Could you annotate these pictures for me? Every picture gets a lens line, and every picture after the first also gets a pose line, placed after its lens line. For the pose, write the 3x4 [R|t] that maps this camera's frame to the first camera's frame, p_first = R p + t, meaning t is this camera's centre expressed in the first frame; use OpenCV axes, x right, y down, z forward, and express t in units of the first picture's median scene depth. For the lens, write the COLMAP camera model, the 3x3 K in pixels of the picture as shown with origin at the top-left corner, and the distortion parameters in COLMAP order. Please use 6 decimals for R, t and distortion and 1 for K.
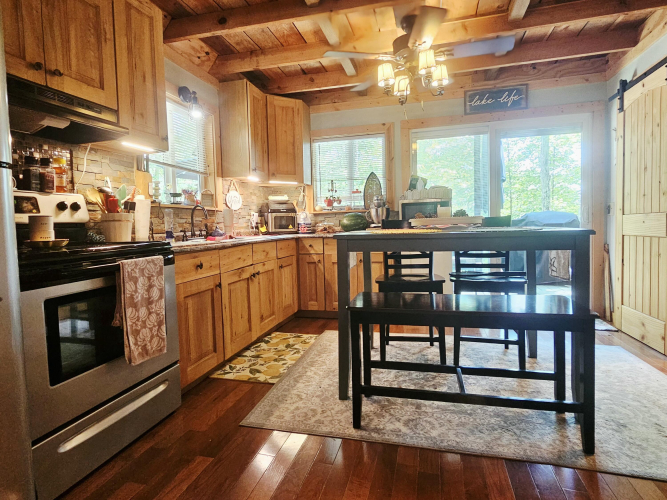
lens RADIAL K [[372.4, 0, 334.1], [0, 372.4, 240.6], [0, 0, 1]] dist [-0.001155, -0.002033]
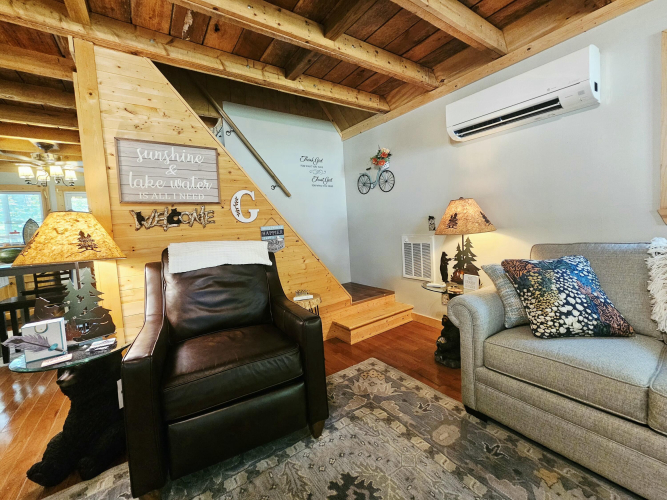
lens RADIAL K [[274.4, 0, 330.8], [0, 274.4, 239.5], [0, 0, 1]] dist [-0.000039, -0.000237]
pose [[0.655023, -0.050489, 0.753920, 0.091698], [0.080694, 0.996733, -0.003359, -0.012029], [-0.751288, 0.063037, 0.656958, -0.837493]]
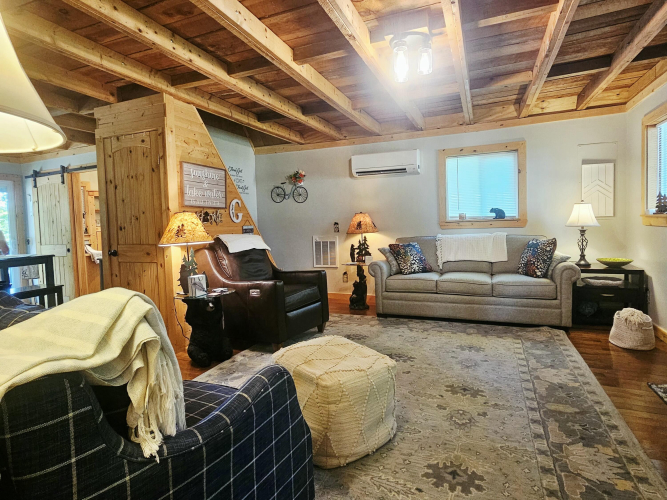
lens RADIAL K [[370.1, 0, 330.0], [0, 370.1, 240.1], [0, 0, 1]] dist [0.000514, -0.000421]
pose [[0.147026, -0.020998, 0.988910, -0.878848], [0.081966, 0.996595, 0.008975, 0.003523], [-0.985731, 0.079737, 0.148246, -0.717027]]
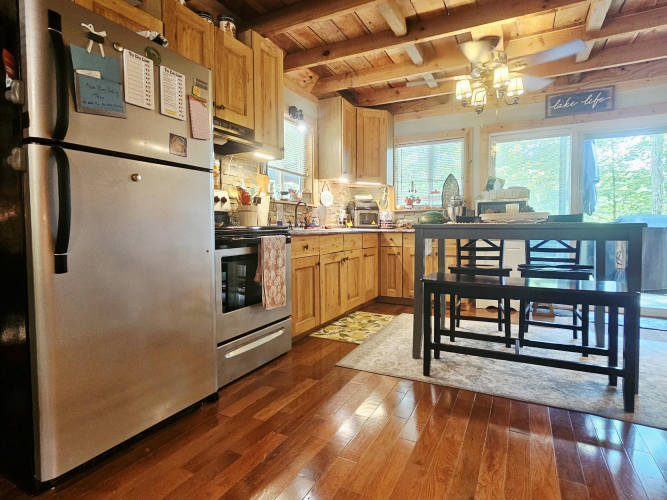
lens RADIAL K [[370.1, 0, 330.0], [0, 370.1, 240.1], [0, 0, 1]] dist [0.000514, -0.000421]
pose [[0.975621, 0.032061, -0.217109, -0.000024], [-0.033462, 0.999436, -0.002781, 0.034484], [0.216897, 0.009978, 0.976144, -0.187860]]
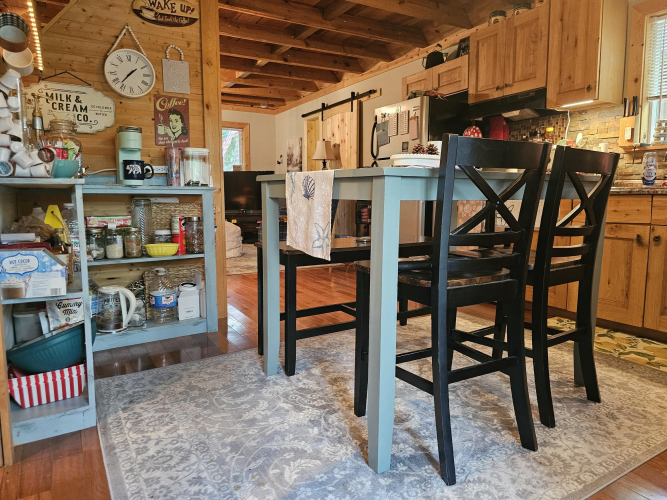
lens RADIAL K [[448.6, 0, 333.5], [0, 448.6, 250.0], [0, 0, 1]] dist [-0.000684, -0.000343]
pose [[-0.705521, 0.109388, -0.700196, 0.824374], [-0.020641, 0.984425, 0.174590, -0.024779], [0.708388, 0.137630, -0.692275, 1.178978]]
